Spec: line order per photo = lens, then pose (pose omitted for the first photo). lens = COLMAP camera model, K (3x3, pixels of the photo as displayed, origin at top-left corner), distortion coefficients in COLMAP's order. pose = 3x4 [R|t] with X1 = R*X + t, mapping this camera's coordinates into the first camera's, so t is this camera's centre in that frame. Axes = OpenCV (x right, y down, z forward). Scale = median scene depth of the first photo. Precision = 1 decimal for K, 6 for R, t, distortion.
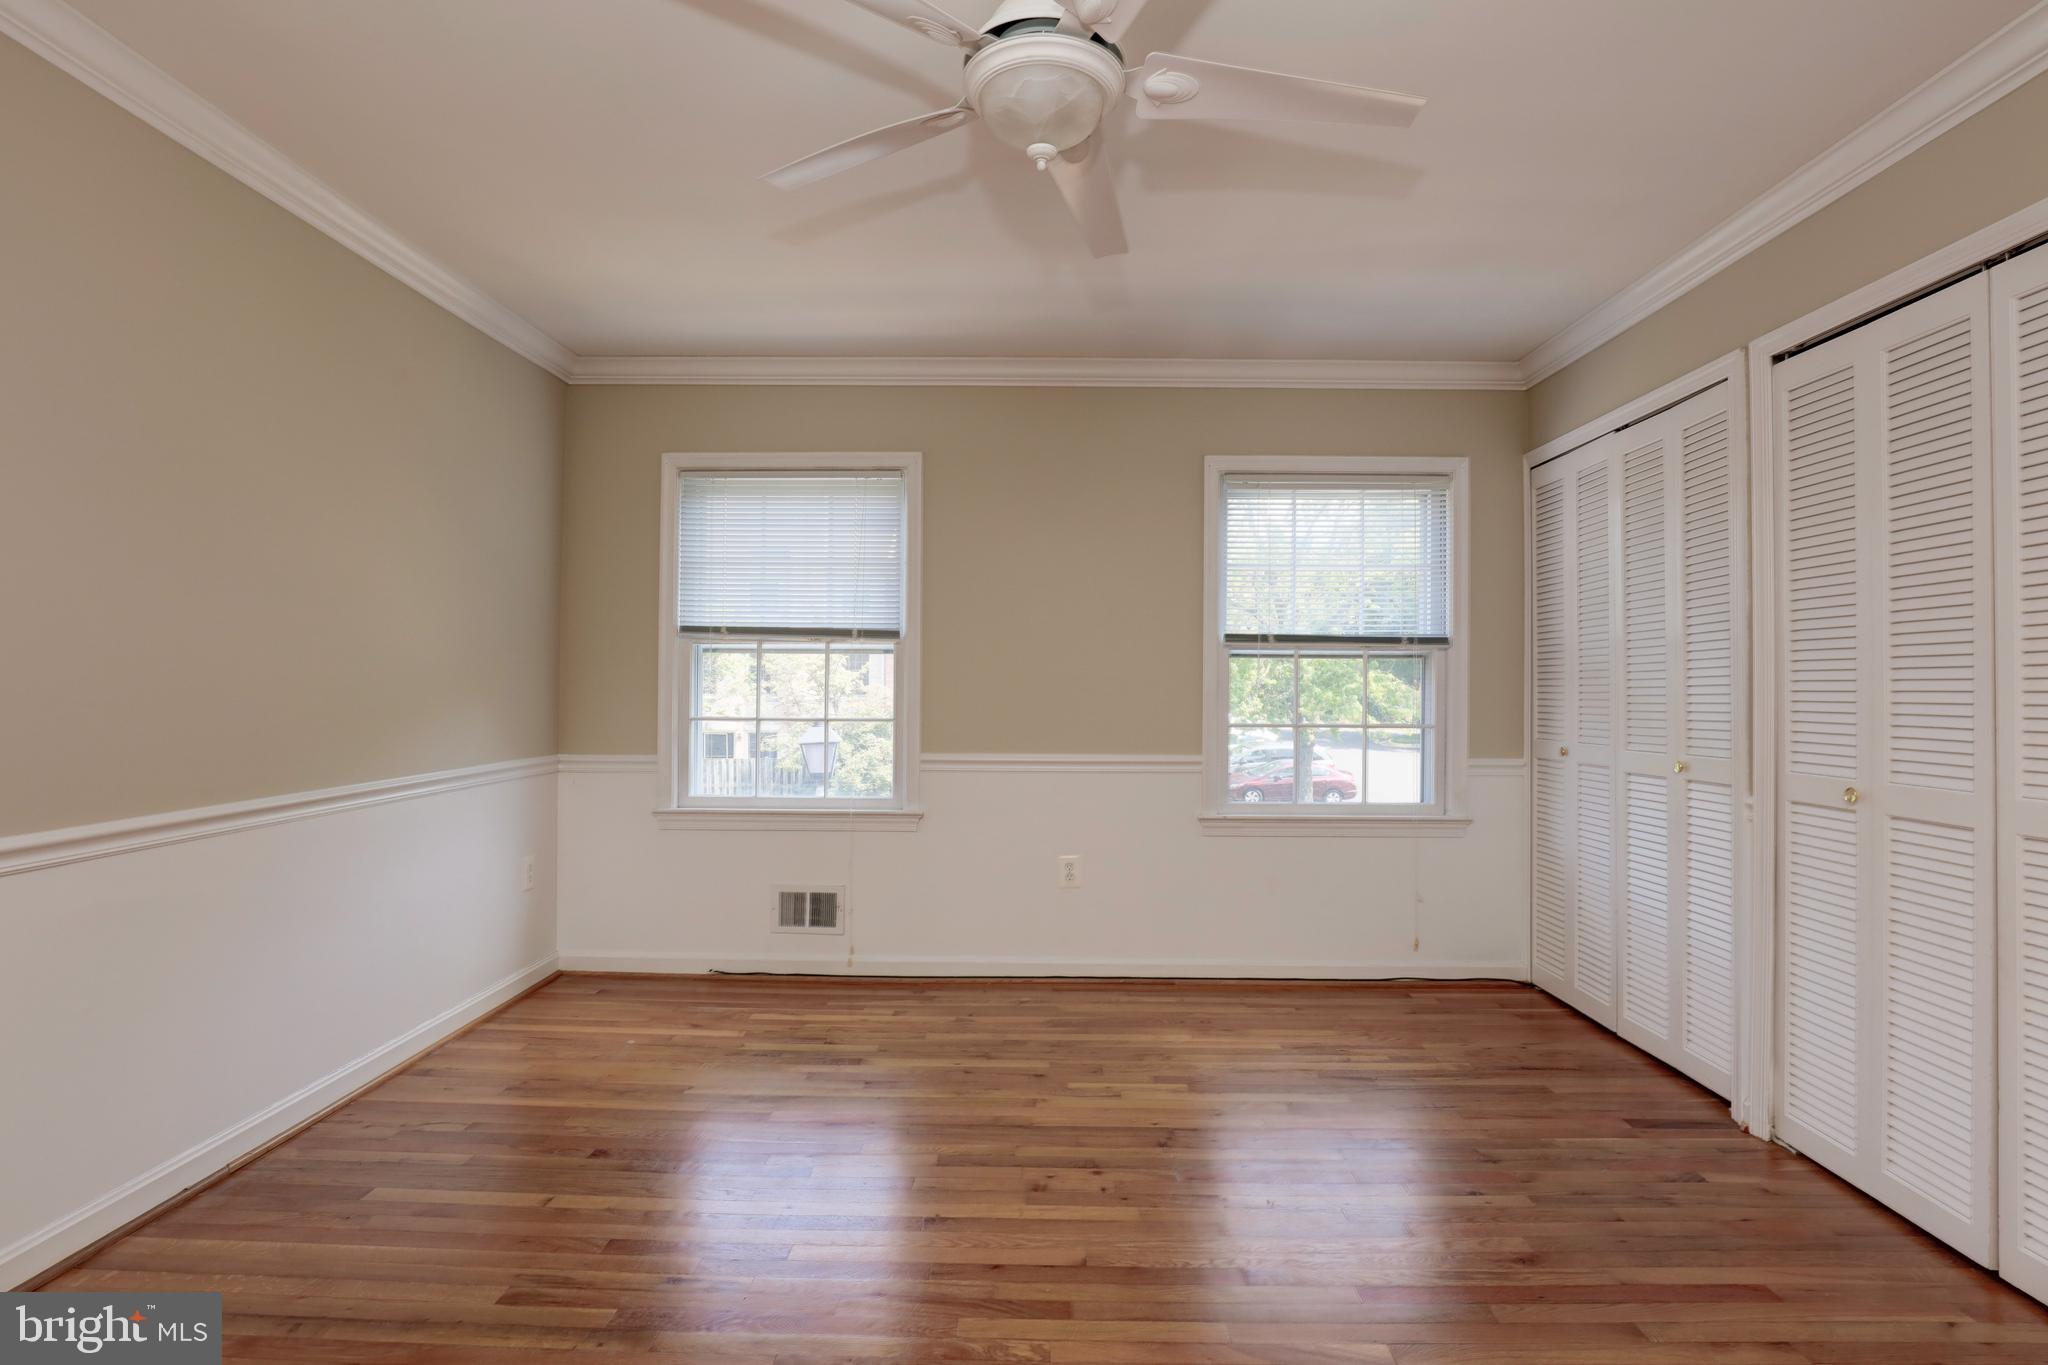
lens RADIAL K [[1054.4, 0, 1021.2], [0, 1054.4, 678.5], [0, 0, 1]] dist [-0.019647, 0.001594]
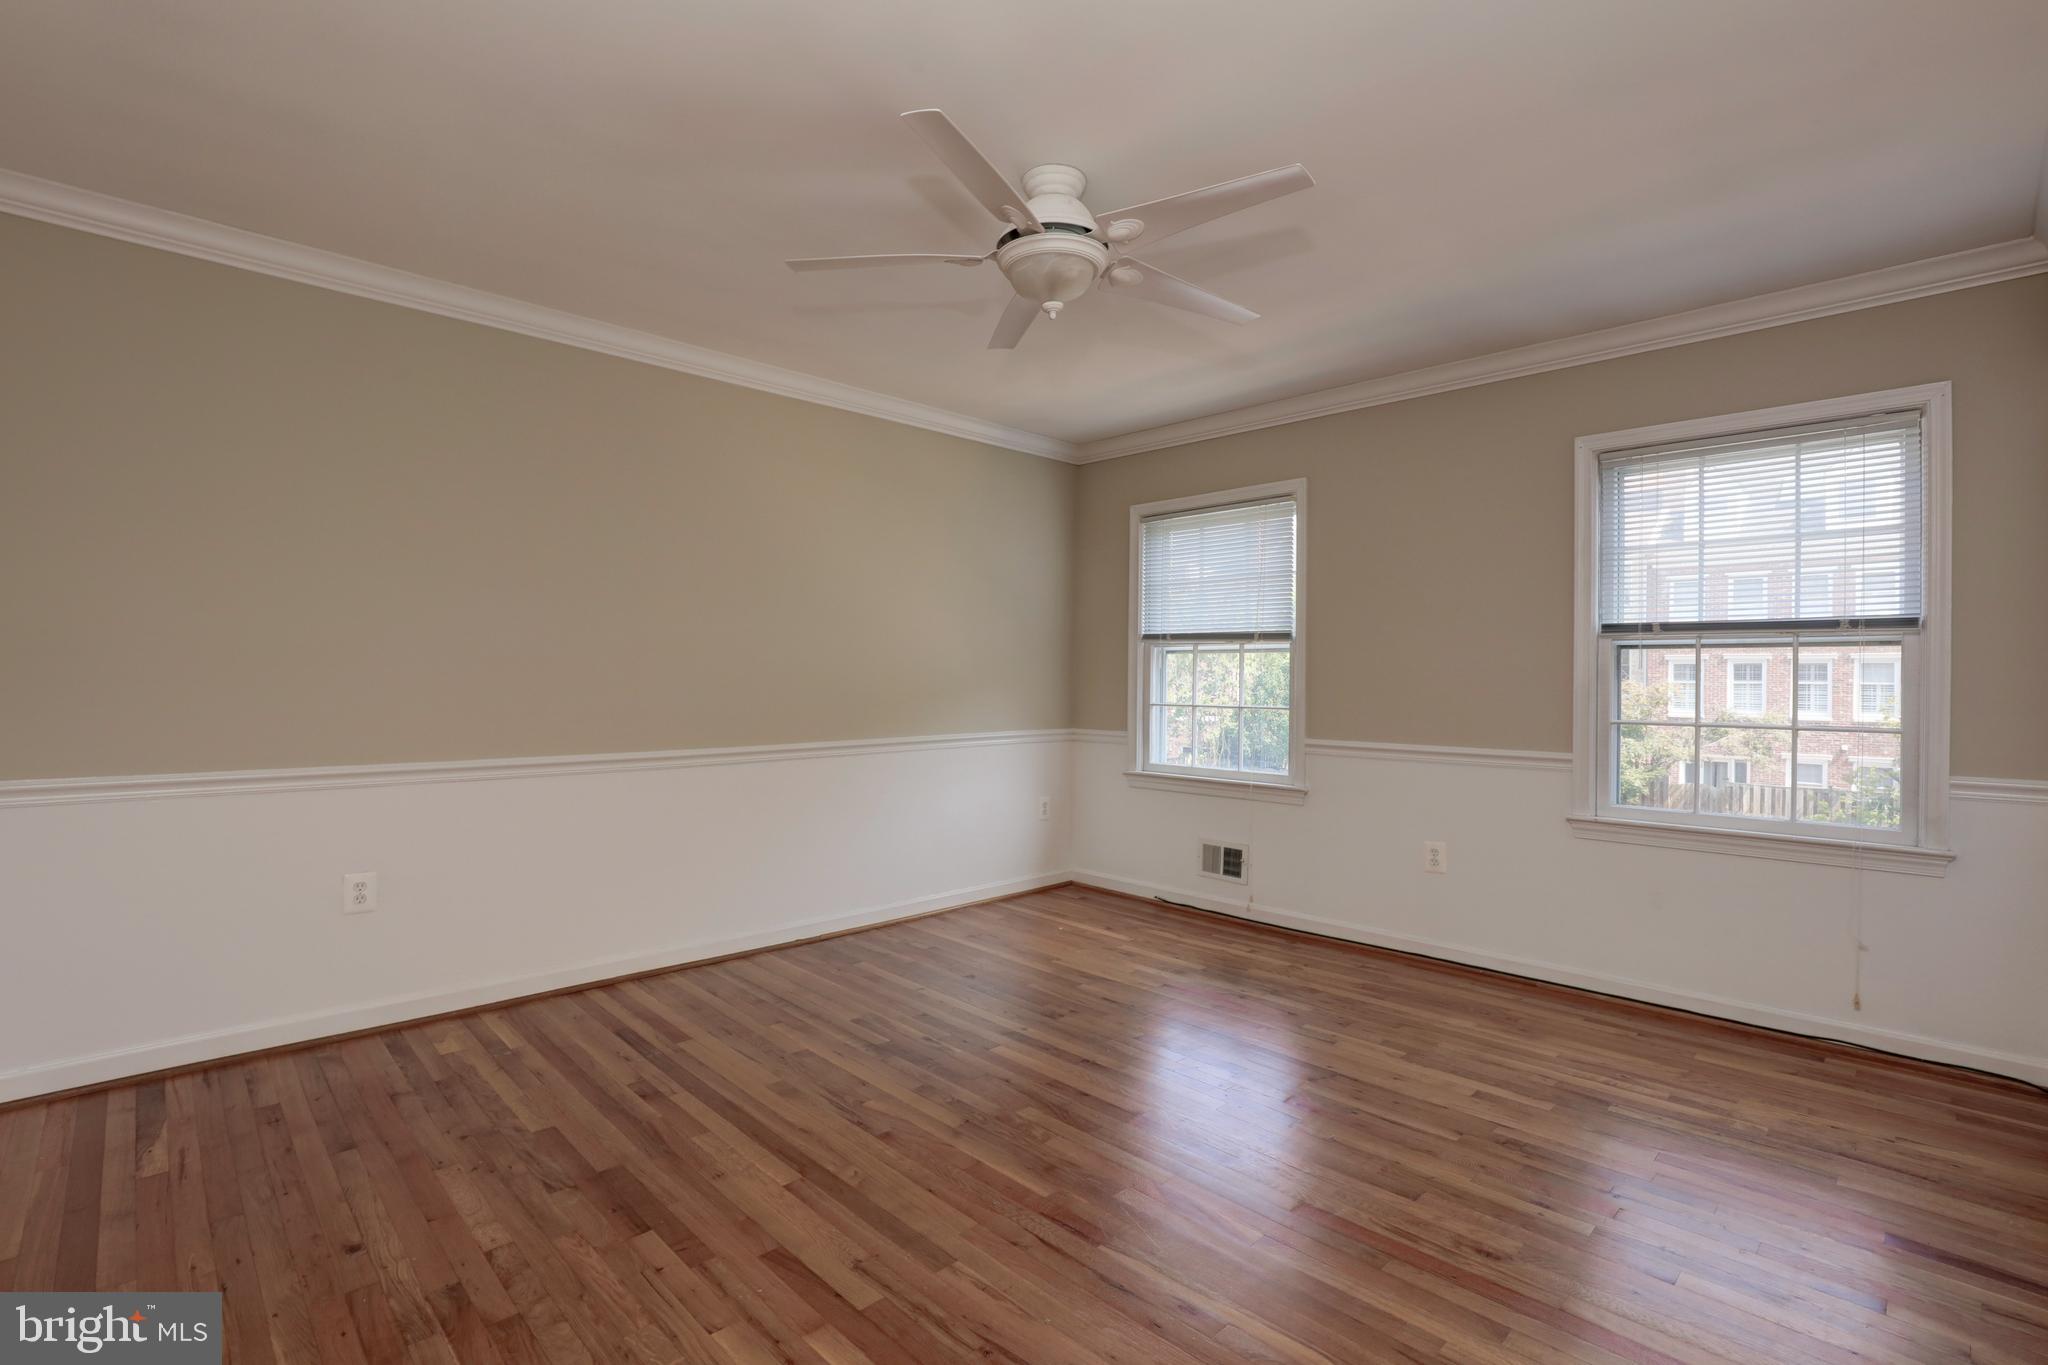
lens RADIAL K [[1044.6, 0, 1023.4], [0, 1044.6, 664.9], [0, 0, 1]] dist [-0.007699, -0.002089]
pose [[0.679174, -0.010147, -0.733907, 0.541554], [0.001024, 0.999917, -0.012877, 0.005232], [0.733977, 0.007994, 0.679128, -0.004379]]
